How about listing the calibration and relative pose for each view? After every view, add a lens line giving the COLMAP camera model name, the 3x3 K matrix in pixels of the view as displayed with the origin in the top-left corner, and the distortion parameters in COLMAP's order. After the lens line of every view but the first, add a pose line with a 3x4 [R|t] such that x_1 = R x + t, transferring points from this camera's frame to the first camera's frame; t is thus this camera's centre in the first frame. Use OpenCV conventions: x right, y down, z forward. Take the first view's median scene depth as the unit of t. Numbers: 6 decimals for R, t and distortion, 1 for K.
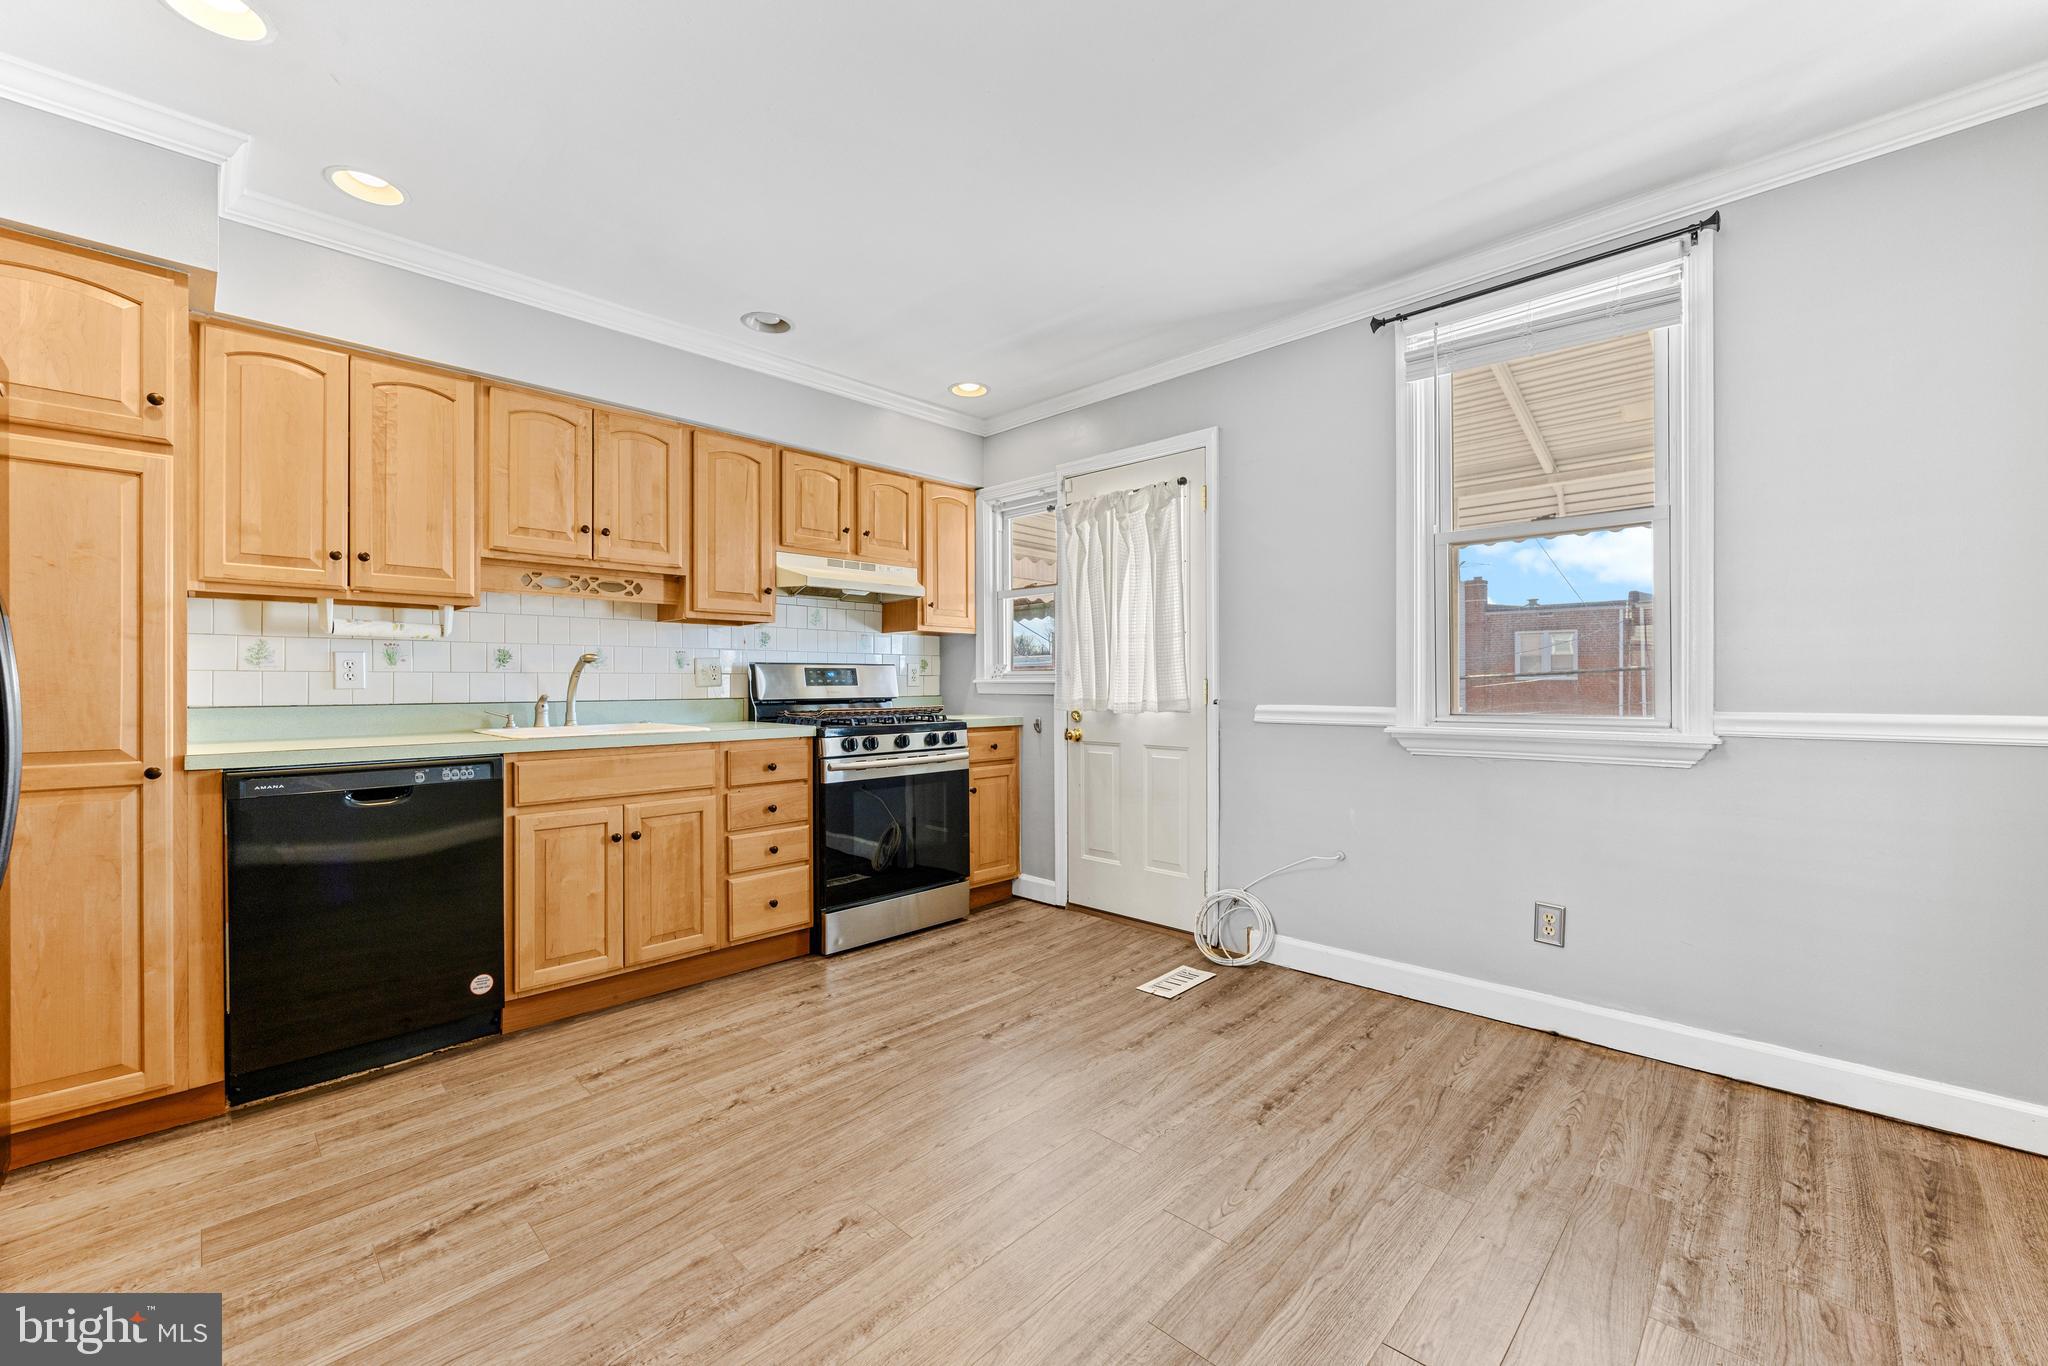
lens RADIAL K [[824.7, 0, 1015.3], [0, 824.7, 684.5], [0, 0, 1]] dist [-0.002789, -0.000590]
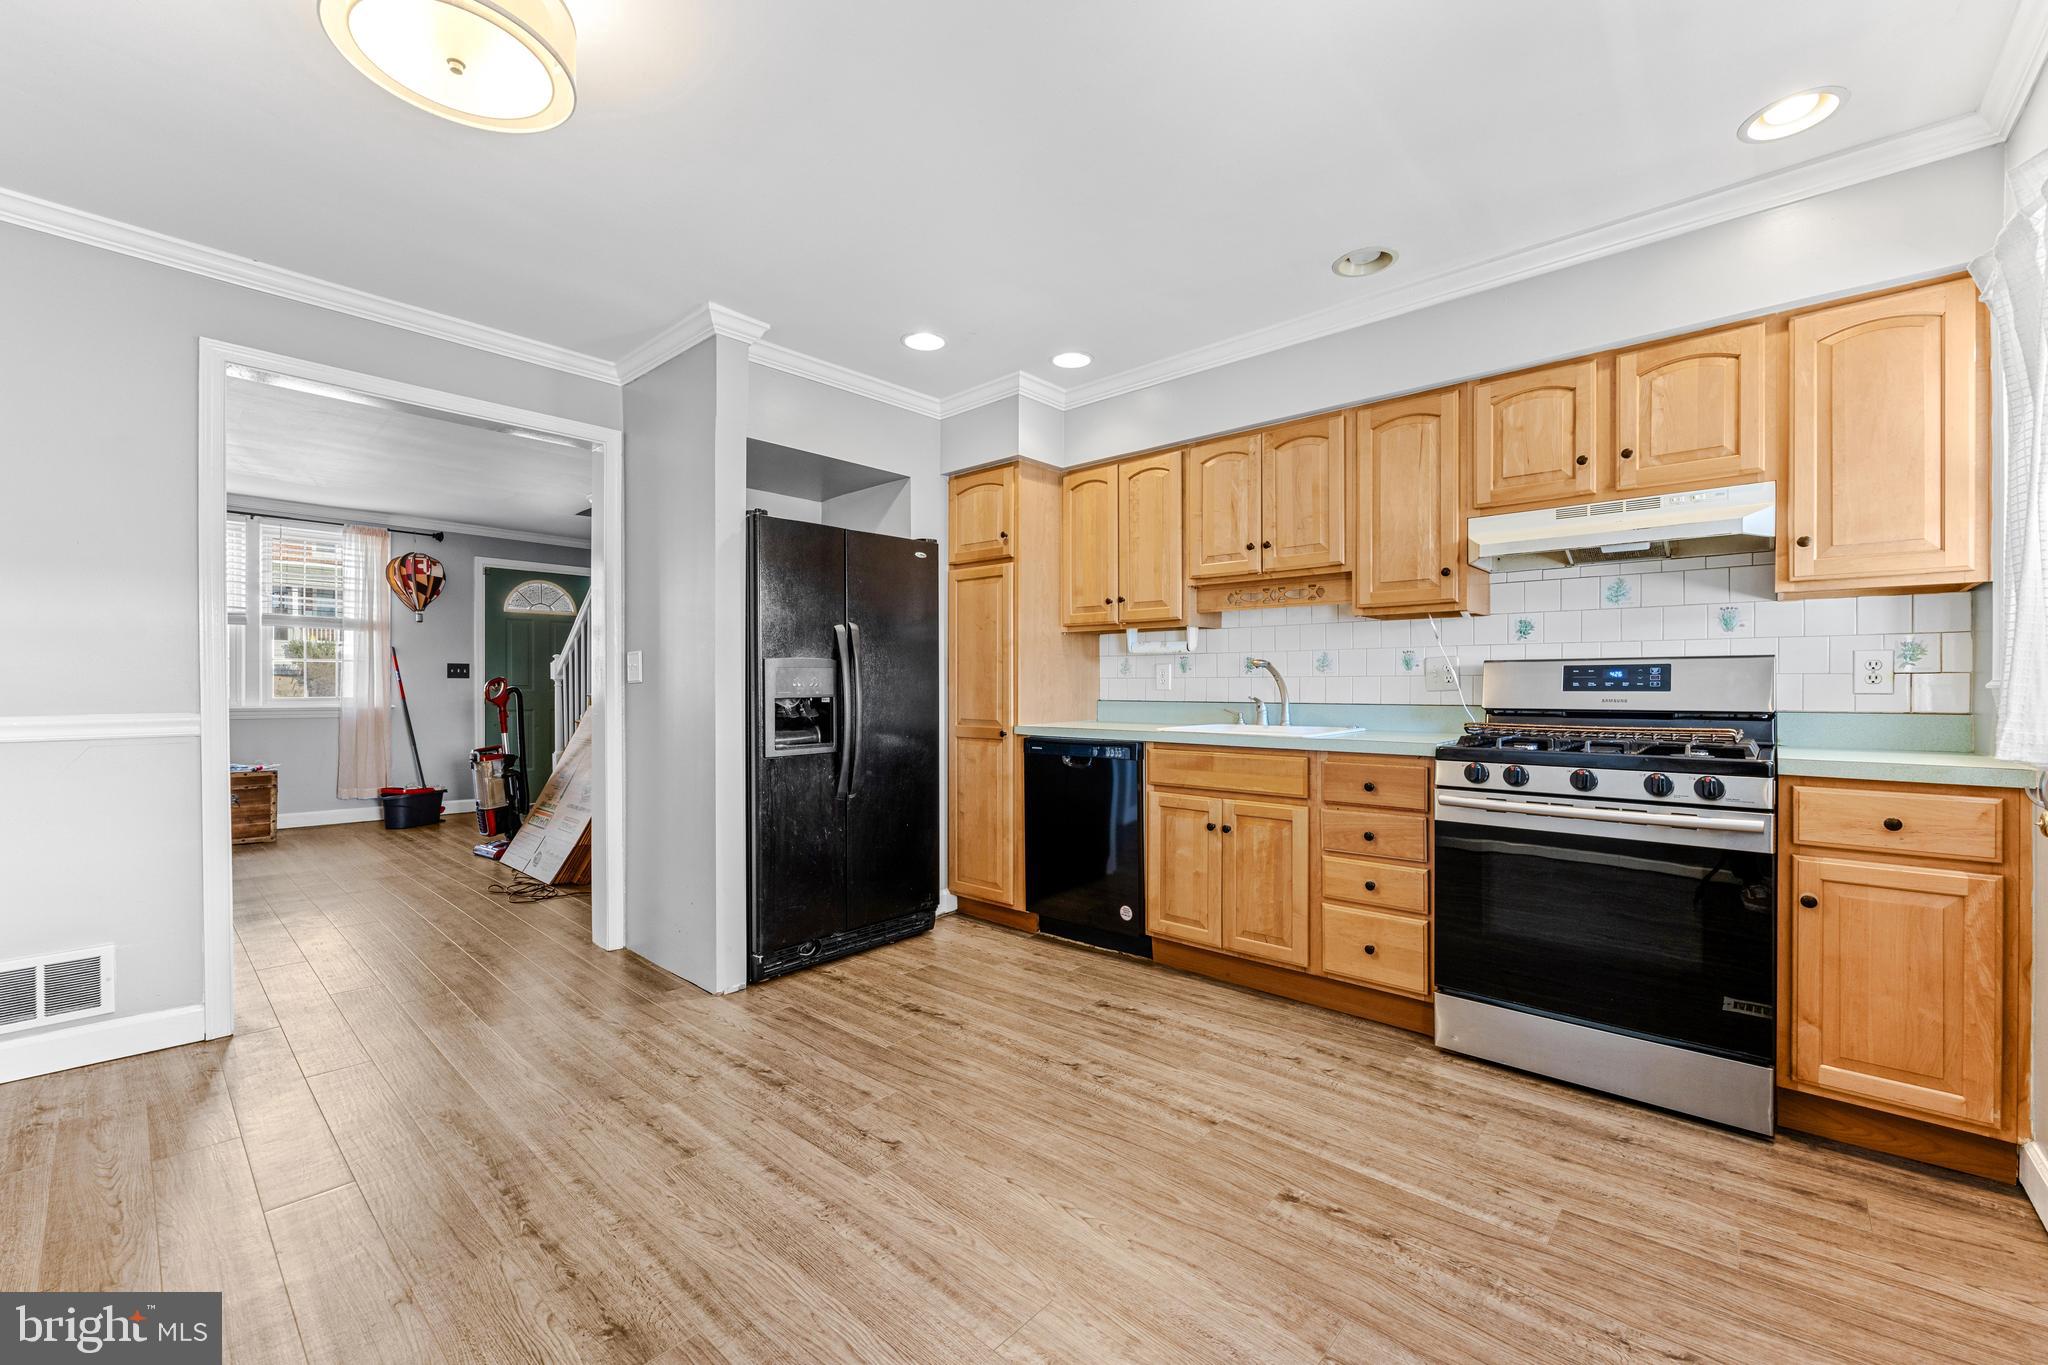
lens RADIAL K [[824.7, 0, 1014.5], [0, 824.7, 681.4], [0, 0, 1]] dist [-0.002789, -0.000590]
pose [[0.038350, 0.000888, -0.999264, 0.562077], [0.000806, 0.999999, 0.000920, -0.009598], [0.999264, -0.000840, 0.038349, 0.637841]]
